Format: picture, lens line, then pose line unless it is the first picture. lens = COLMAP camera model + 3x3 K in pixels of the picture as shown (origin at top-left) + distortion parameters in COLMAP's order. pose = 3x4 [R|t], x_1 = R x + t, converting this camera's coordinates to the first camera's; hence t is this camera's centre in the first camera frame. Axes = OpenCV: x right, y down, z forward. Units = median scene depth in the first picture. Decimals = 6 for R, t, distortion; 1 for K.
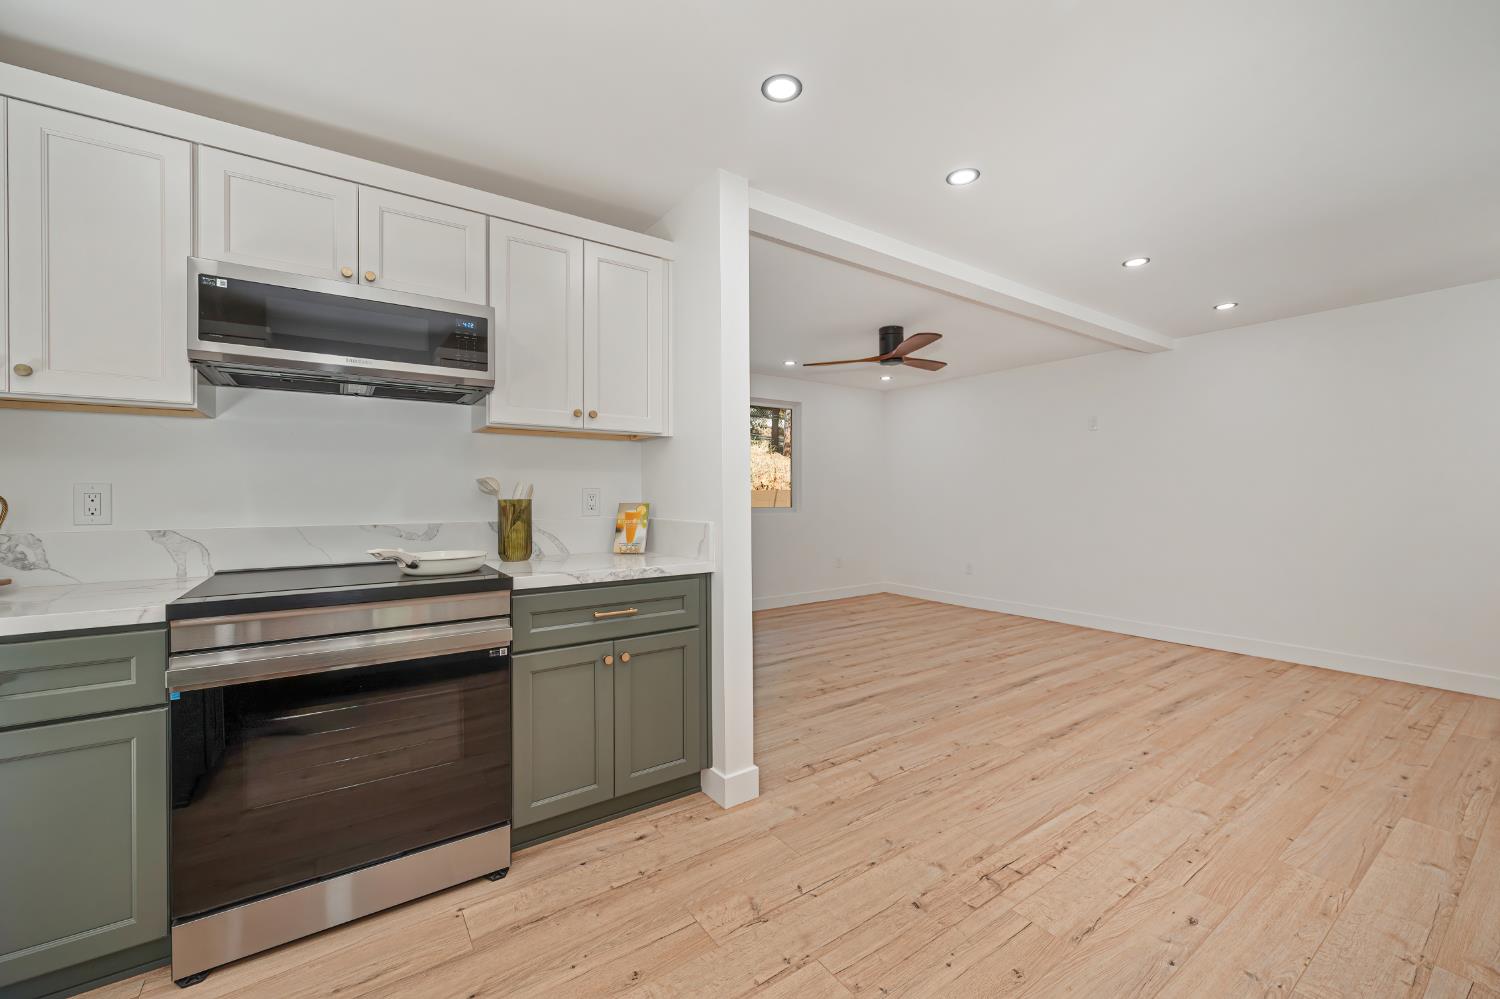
lens RADIAL K [[594.1, 0, 750.0], [0, 594.1, 499.5], [0, 0, 1]] dist [-0.009917, 0.002006]
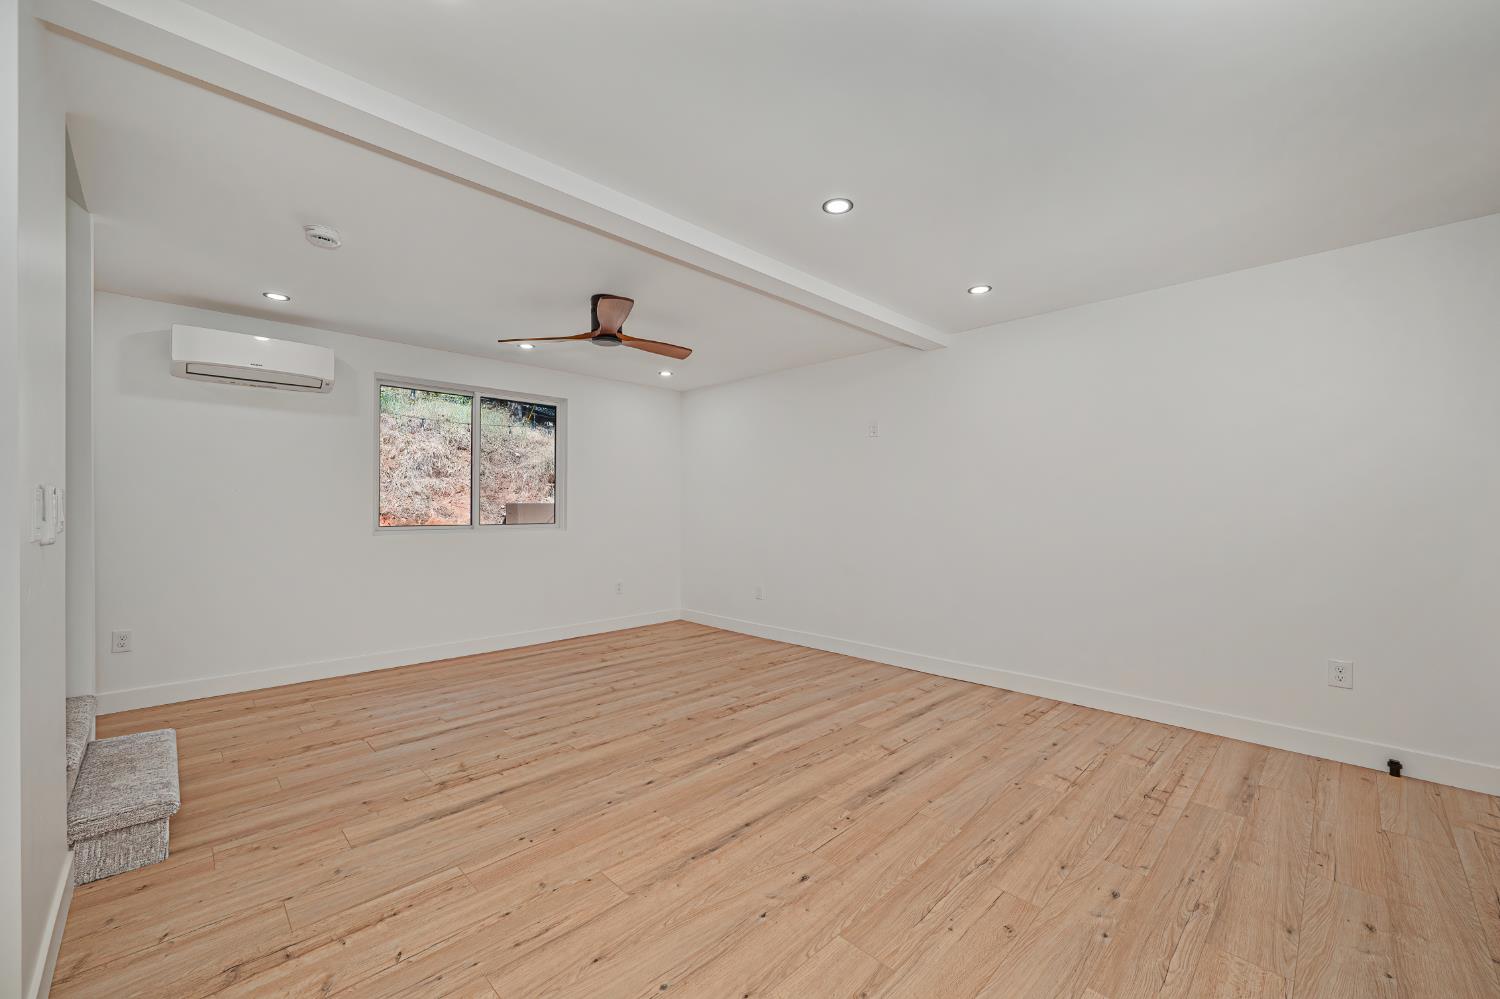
lens RADIAL K [[592.4, 0, 754.3], [0, 592.4, 509.5], [0, 0, 1]] dist [-0.002487, -0.000574]
pose [[0.984065, 0.003197, 0.177780, 0.392325], [-0.002240, 0.999982, -0.005583, -0.004684], [-0.177795, 0.005096, 0.984054, 0.255035]]
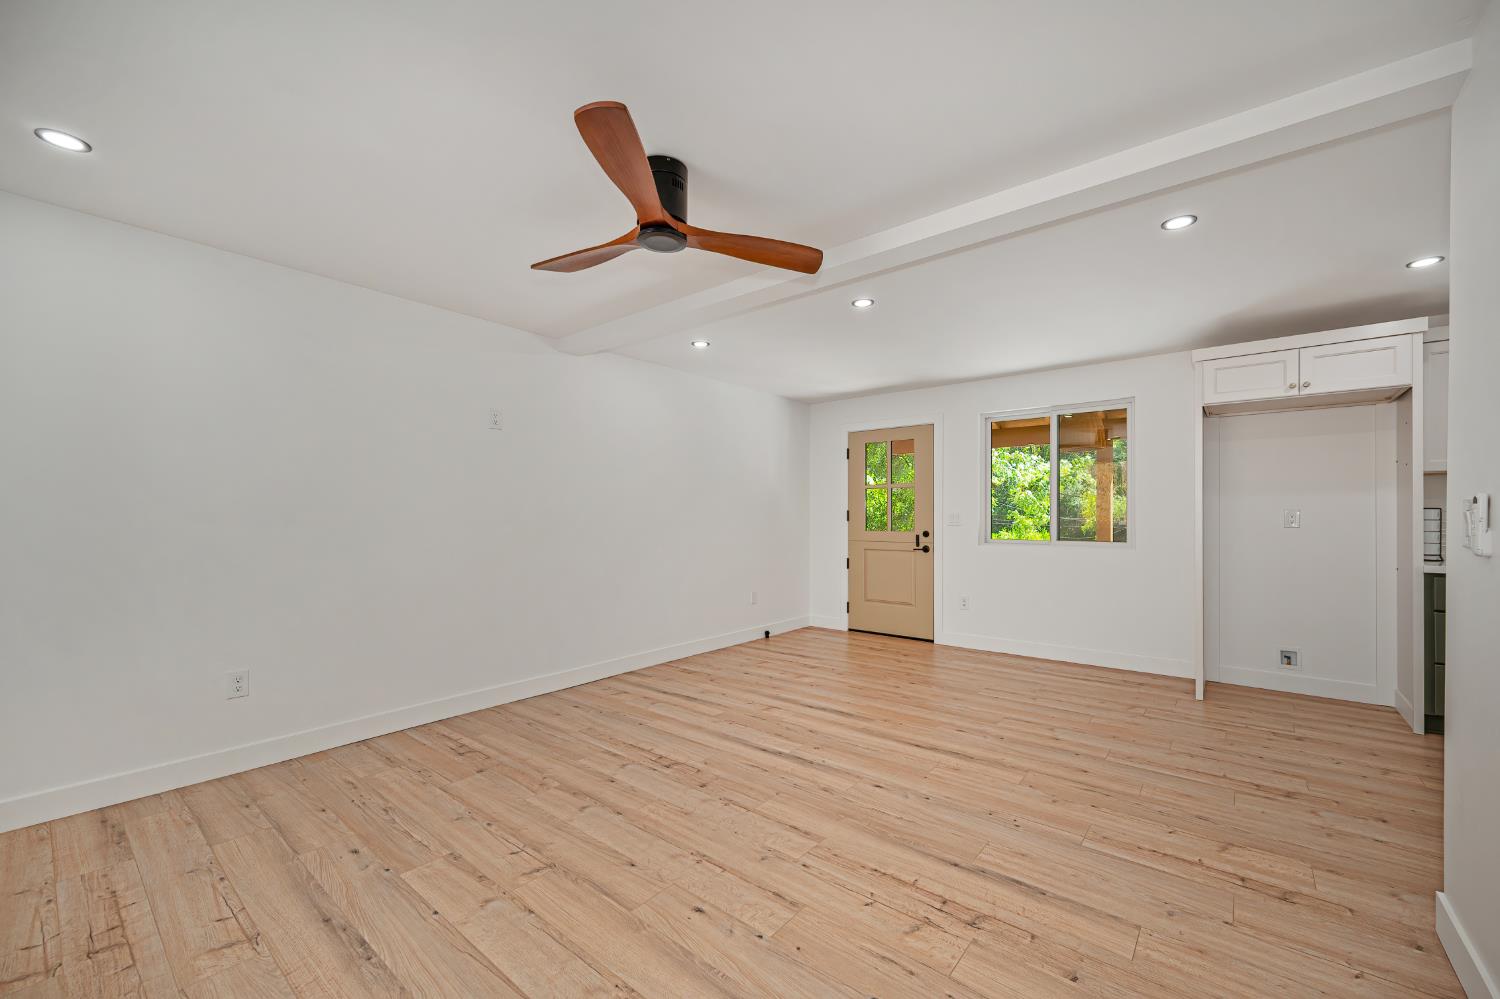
lens RADIAL K [[592.4, 0, 754.3], [0, 592.4, 509.5], [0, 0, 1]] dist [-0.002487, -0.000574]
pose [[-0.274053, 0.014911, 0.961599, -0.328369], [0.010341, 0.999868, -0.012557, -0.016334], [-0.961659, 0.006503, -0.274171, 1.415993]]
